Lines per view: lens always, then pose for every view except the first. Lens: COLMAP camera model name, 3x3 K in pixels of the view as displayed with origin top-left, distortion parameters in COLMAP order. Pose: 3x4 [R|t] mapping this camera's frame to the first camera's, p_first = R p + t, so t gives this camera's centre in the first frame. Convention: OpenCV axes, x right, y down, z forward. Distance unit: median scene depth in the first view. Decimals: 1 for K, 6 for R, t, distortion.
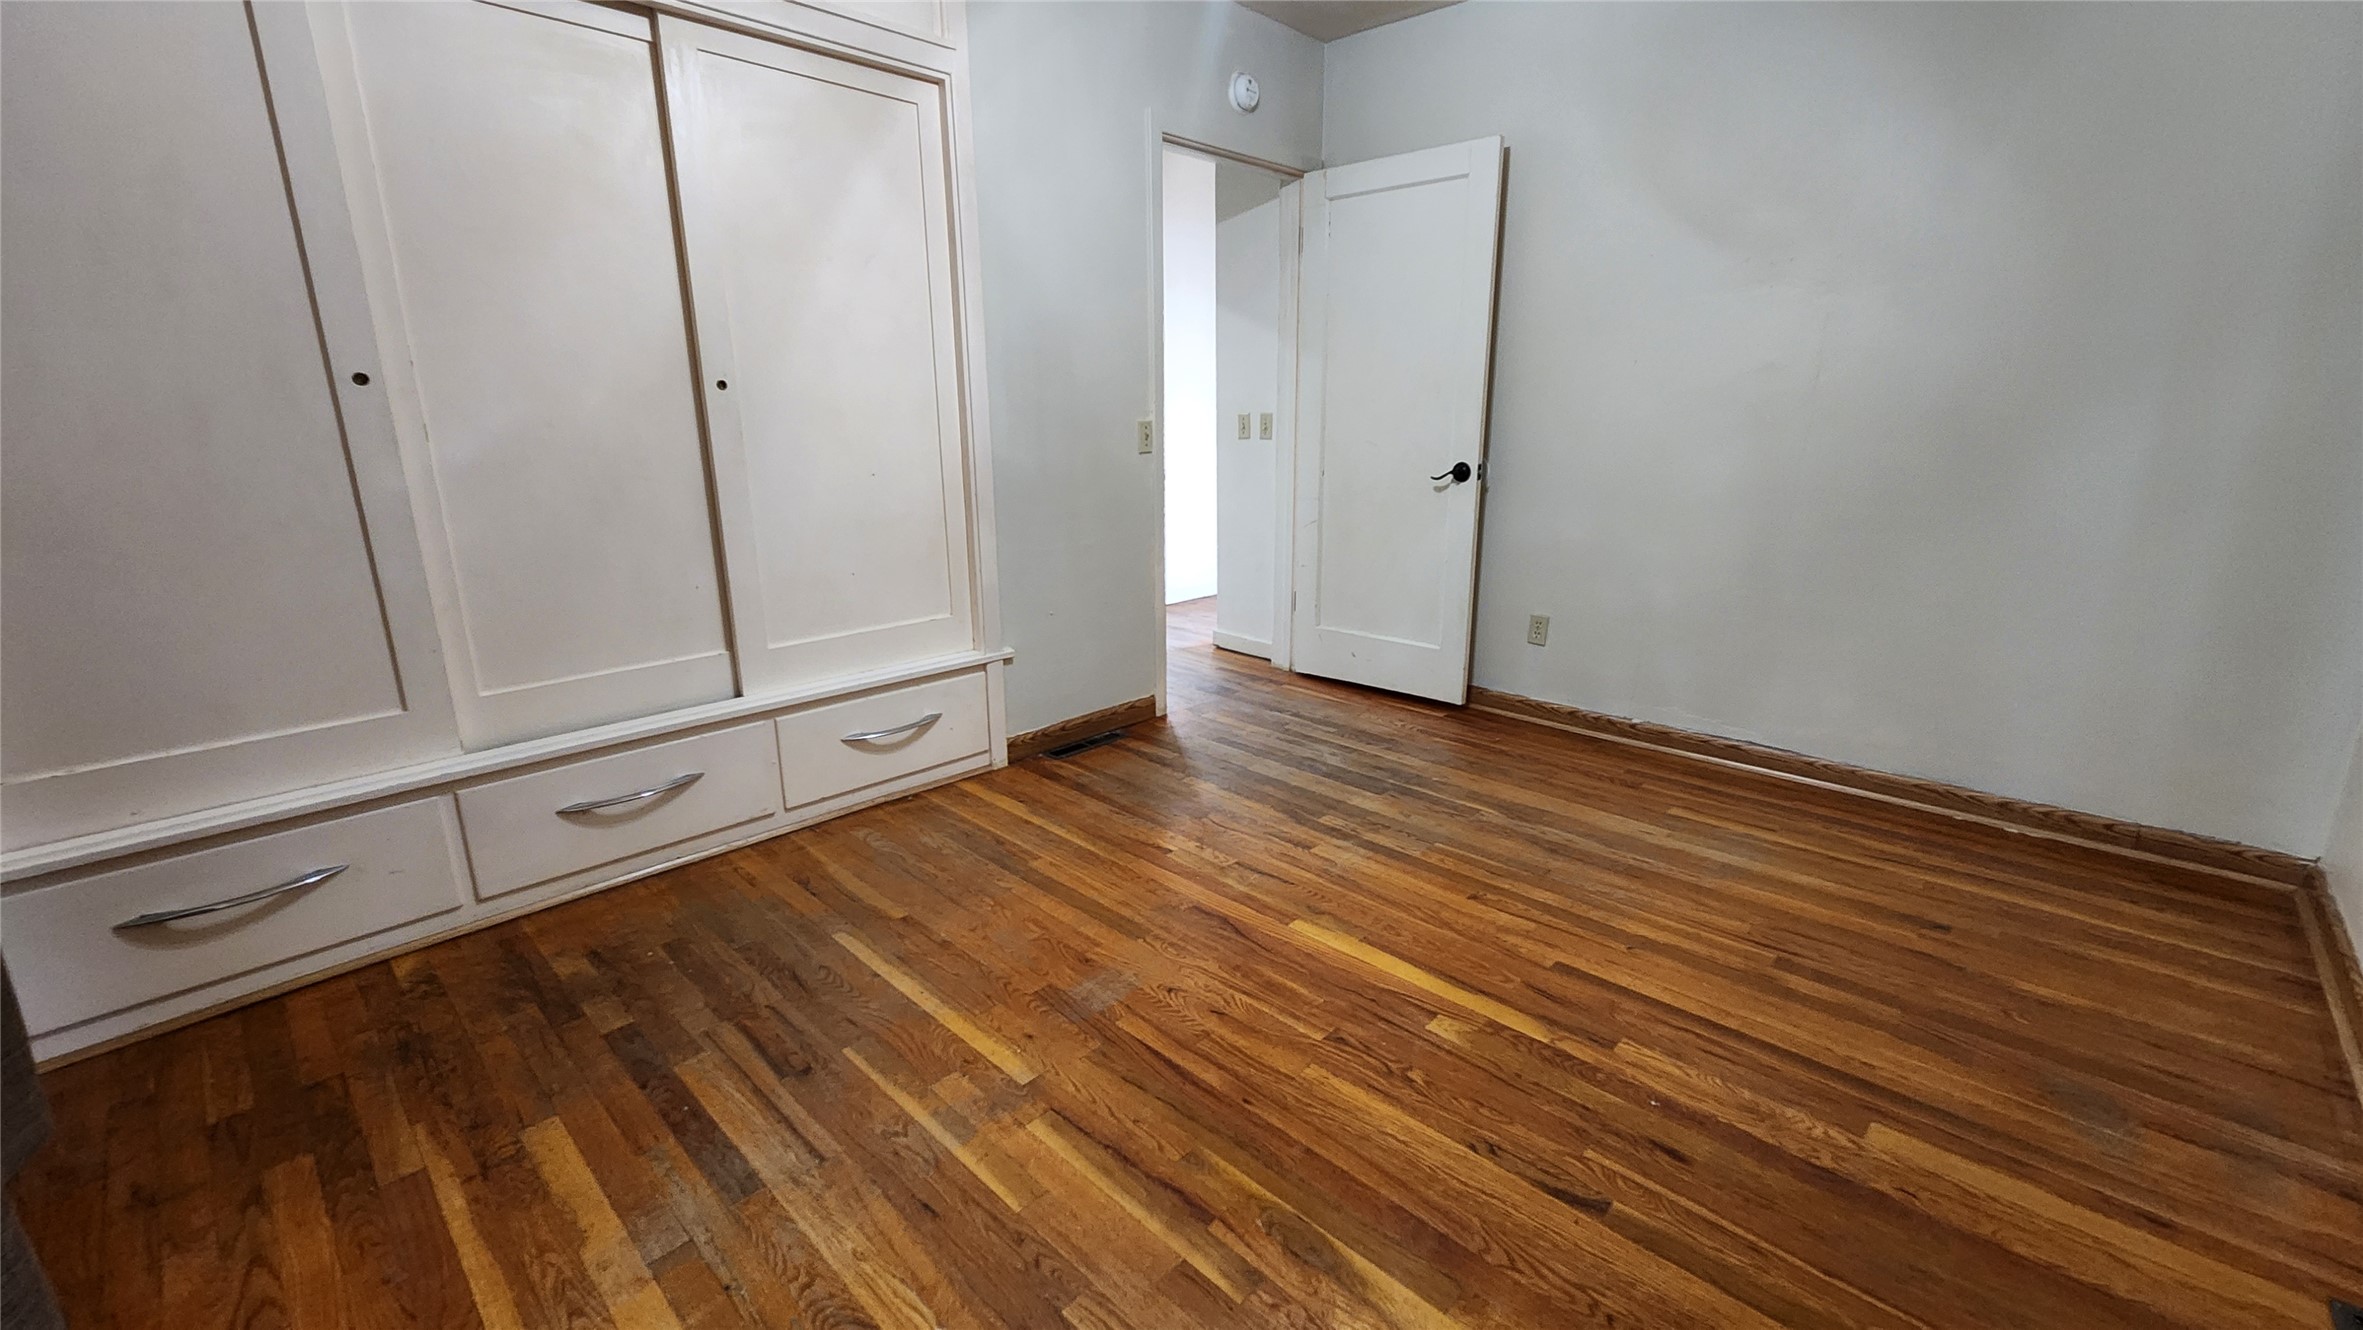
lens RADIAL K [[962.1, 0, 1185.8], [0, 962.1, 666.1], [0, 0, 1]] dist [0.001428, -0.000548]
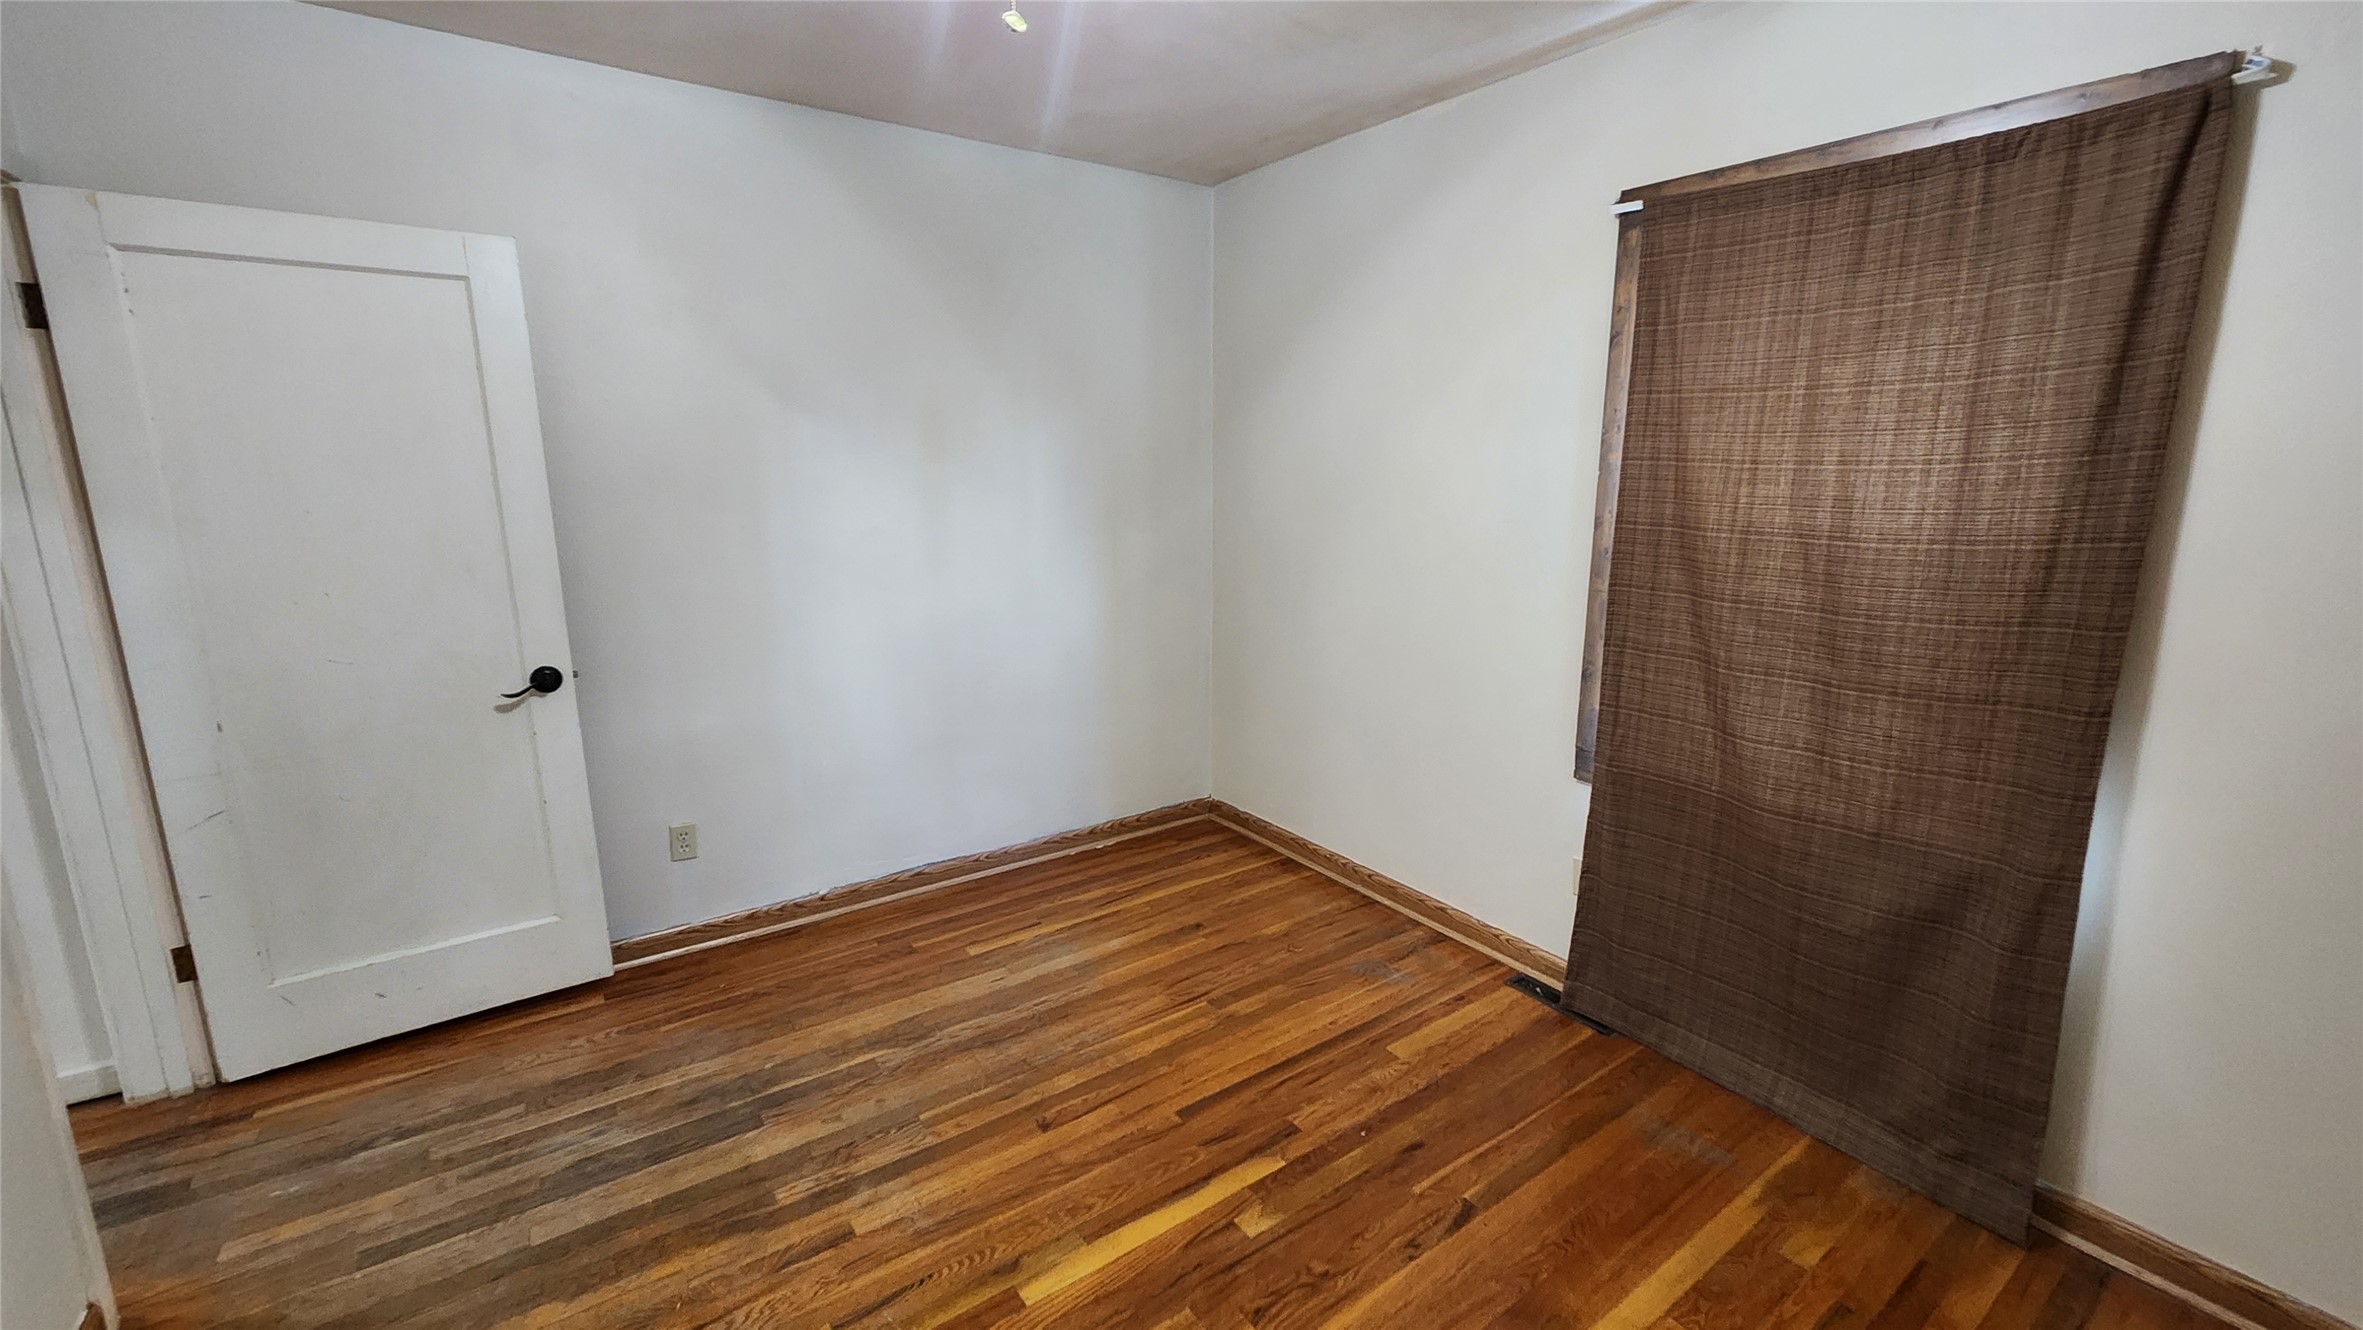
lens RADIAL K [[962.1, 0, 1244.7], [0, 962.1, 656.8], [0, 0, 1]] dist [0.001428, -0.000548]
pose [[0.163247, -0.186711, 0.968757, -0.440932], [0.251841, 0.957285, 0.142062, -0.253240], [-0.953901, 0.220782, 0.203295, 0.468645]]
